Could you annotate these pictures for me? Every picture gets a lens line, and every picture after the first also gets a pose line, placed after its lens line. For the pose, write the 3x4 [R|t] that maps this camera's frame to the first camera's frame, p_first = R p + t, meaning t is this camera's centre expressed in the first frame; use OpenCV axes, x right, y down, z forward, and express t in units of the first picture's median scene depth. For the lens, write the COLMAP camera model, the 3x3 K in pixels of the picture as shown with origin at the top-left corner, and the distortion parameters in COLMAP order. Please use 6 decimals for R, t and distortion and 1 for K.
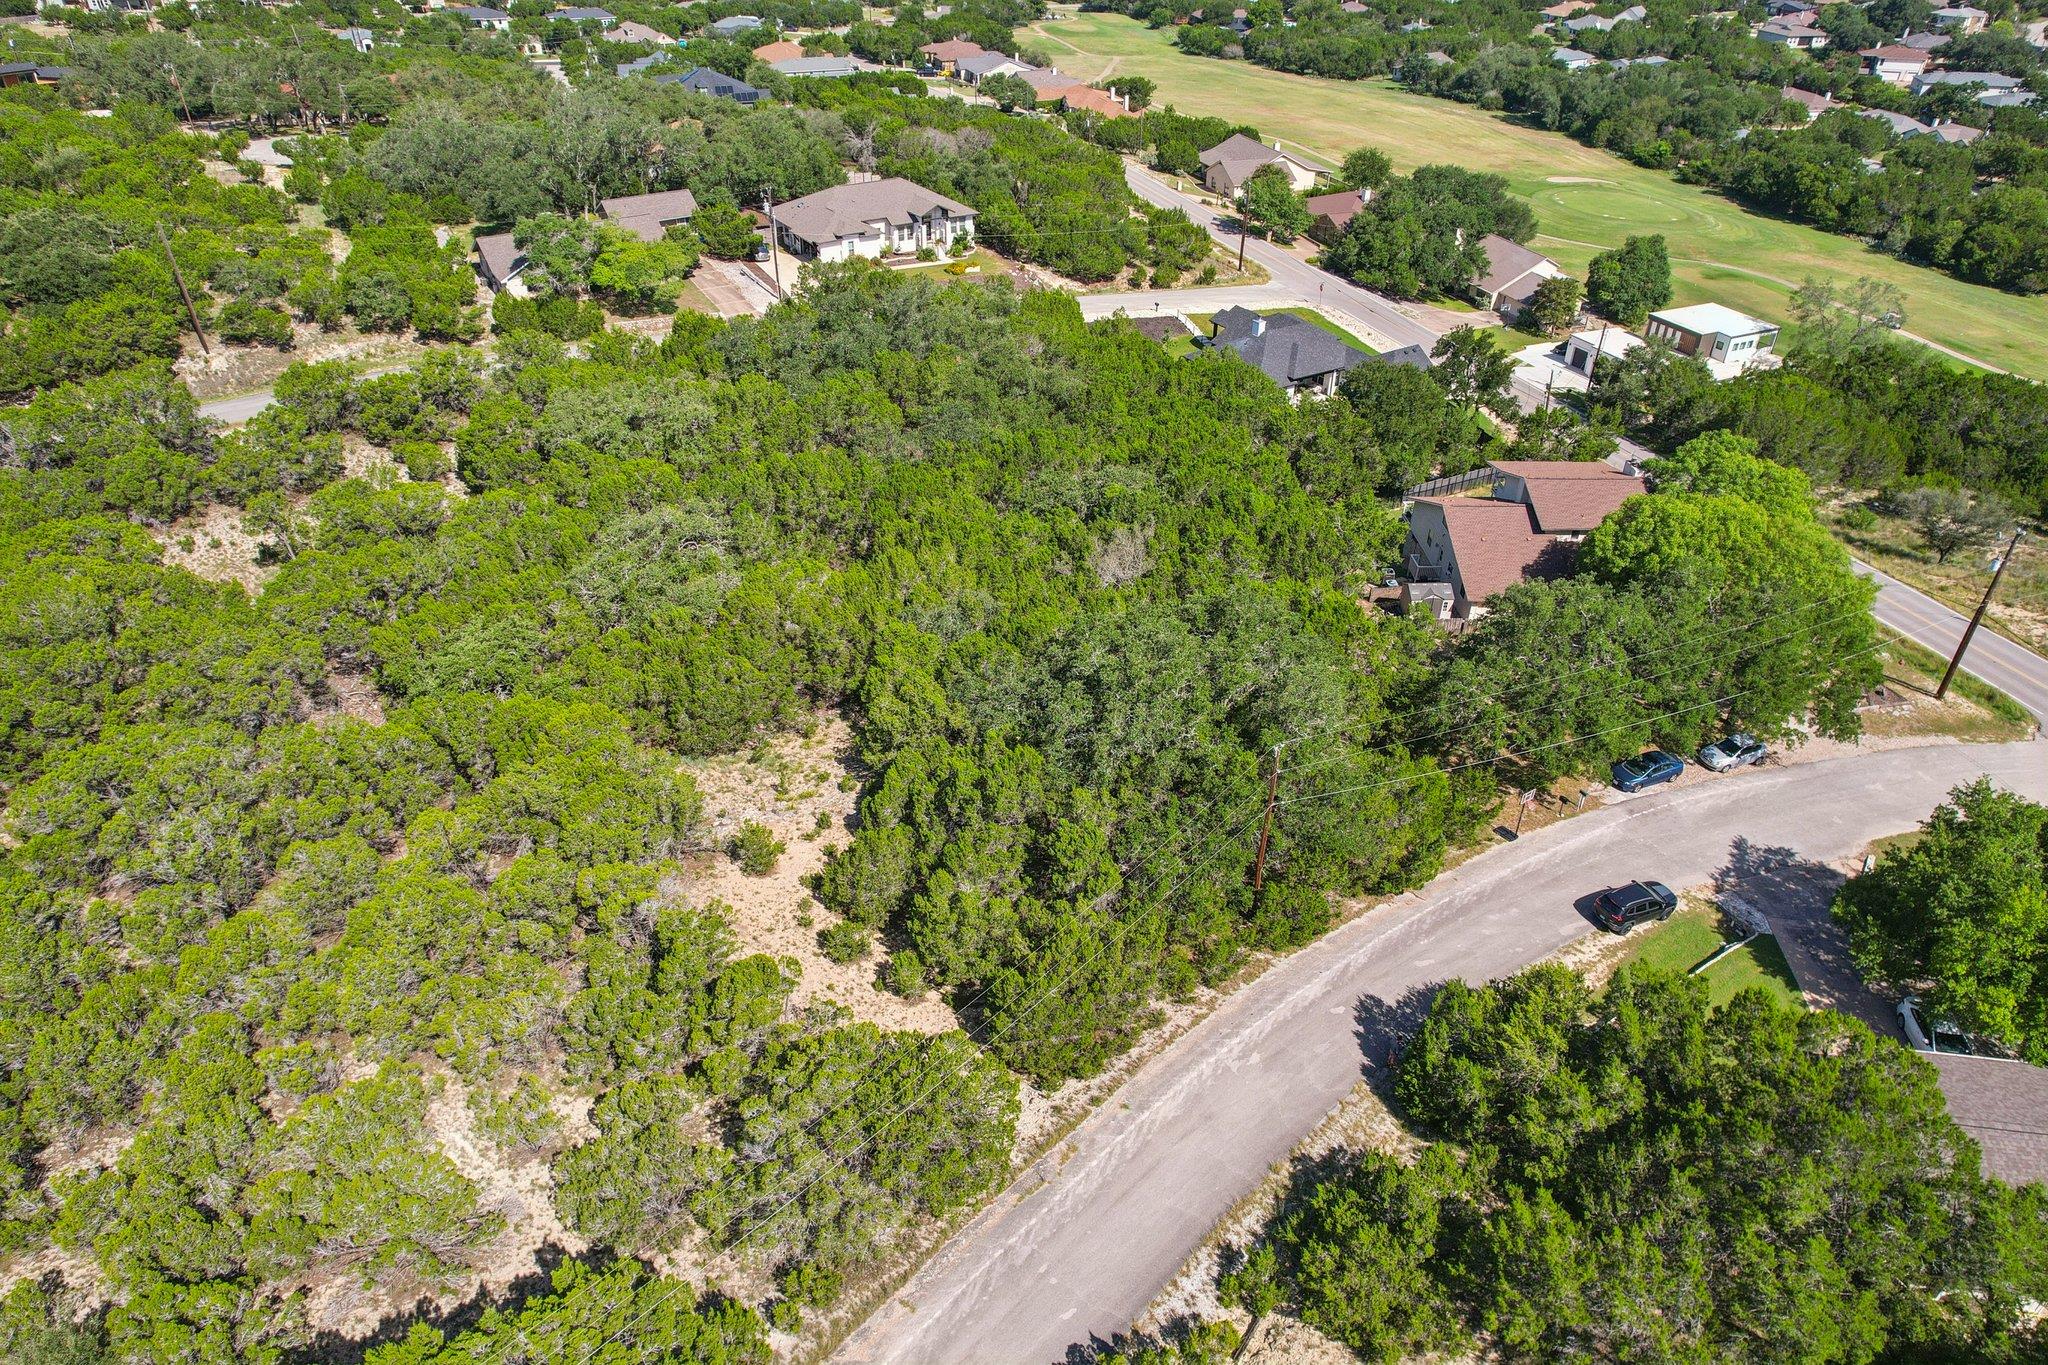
lens RADIAL K [[1316.3, 0, 1030.8], [0, 1316.3, 686.9], [0, 0, 1]] dist [-0.071223, 0.065296]
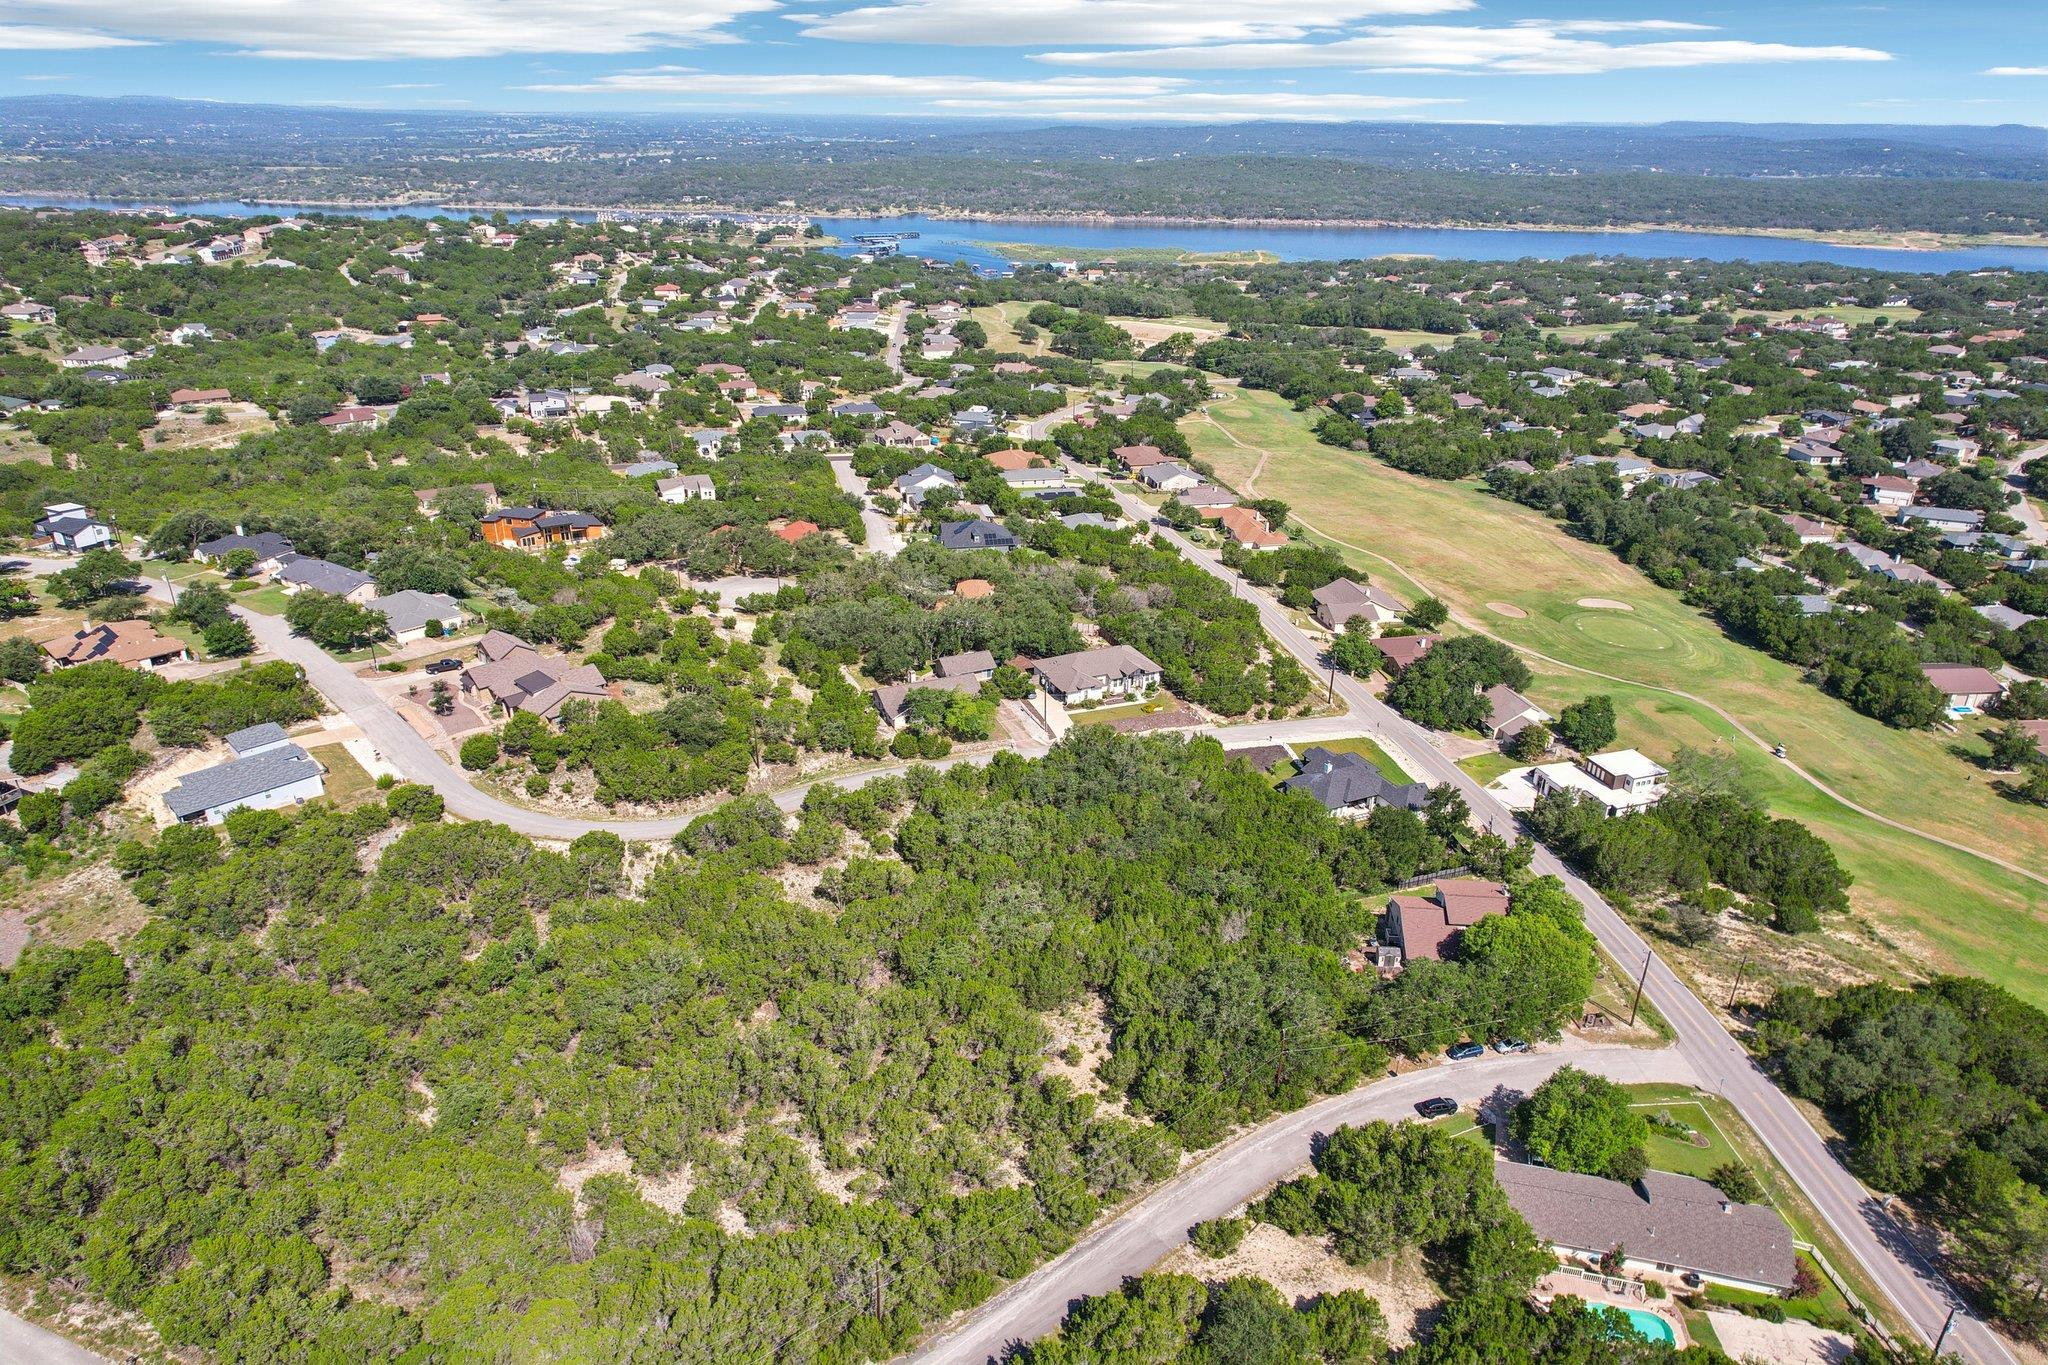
lens RADIAL K [[1316.3, 0, 1030.8], [0, 1316.3, 686.9], [0, 0, 1]] dist [-0.071223, 0.065296]
pose [[0.992588, 0.051119, -0.110256, -0.043821], [-0.069754, 0.982551, -0.172417, -0.098290], [0.099518, 0.178830, 0.978834, -1.207328]]
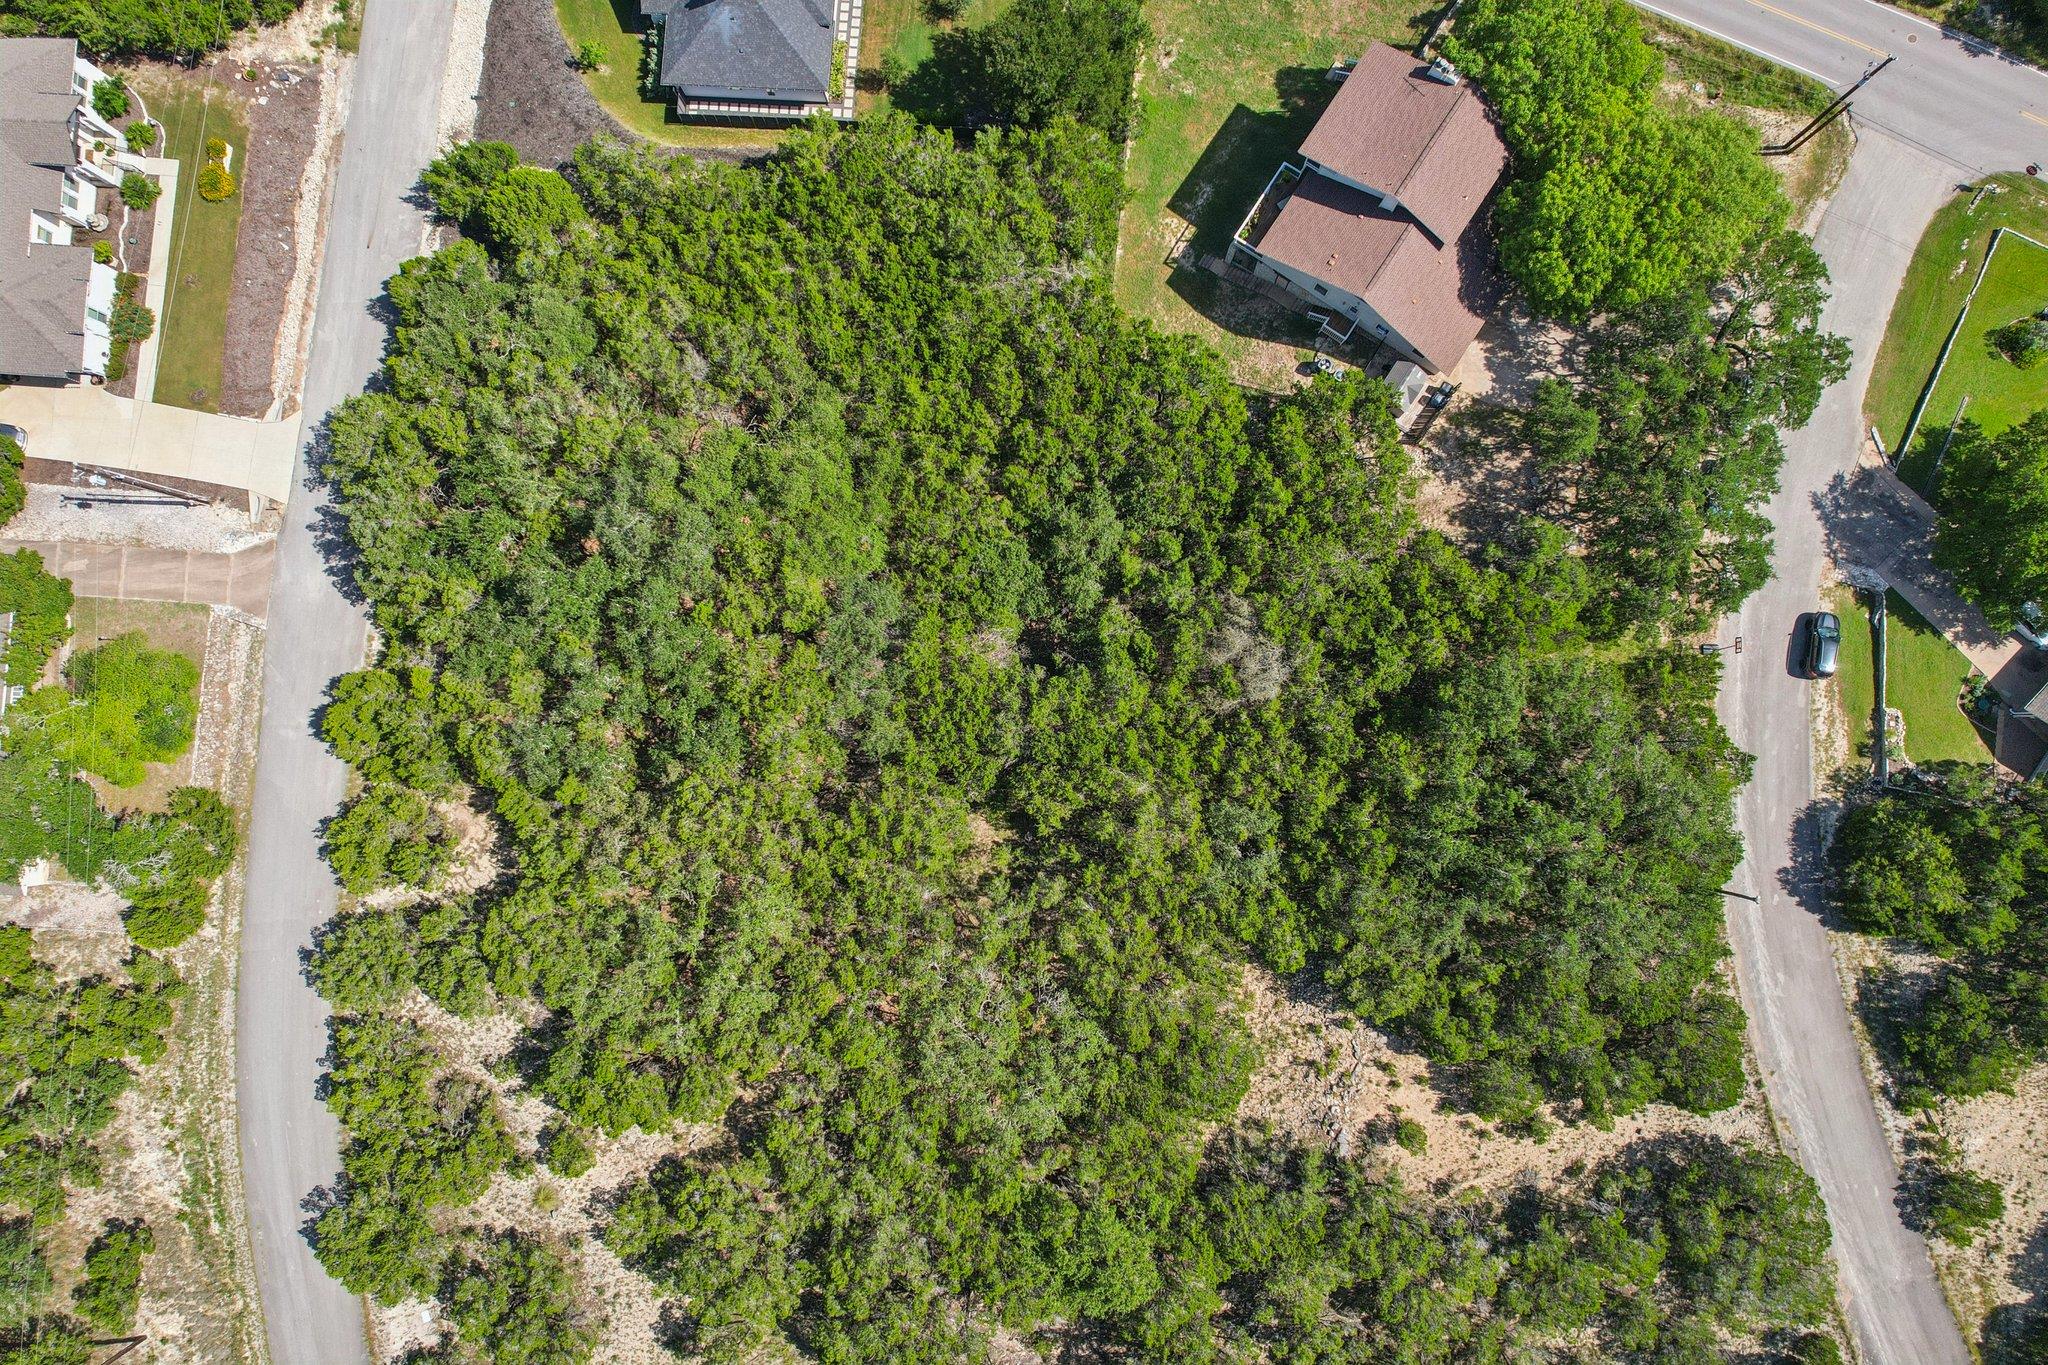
lens RADIAL K [[1316.3, 0, 1030.8], [0, 1316.3, 686.9], [0, 0, 1]] dist [-0.071223, 0.065296]
pose [[0.583557, -0.811927, 0.015384, -0.067236], [0.470961, 0.353805, 0.808095, -1.030194], [-0.661557, -0.464324, 0.588851, 0.557682]]
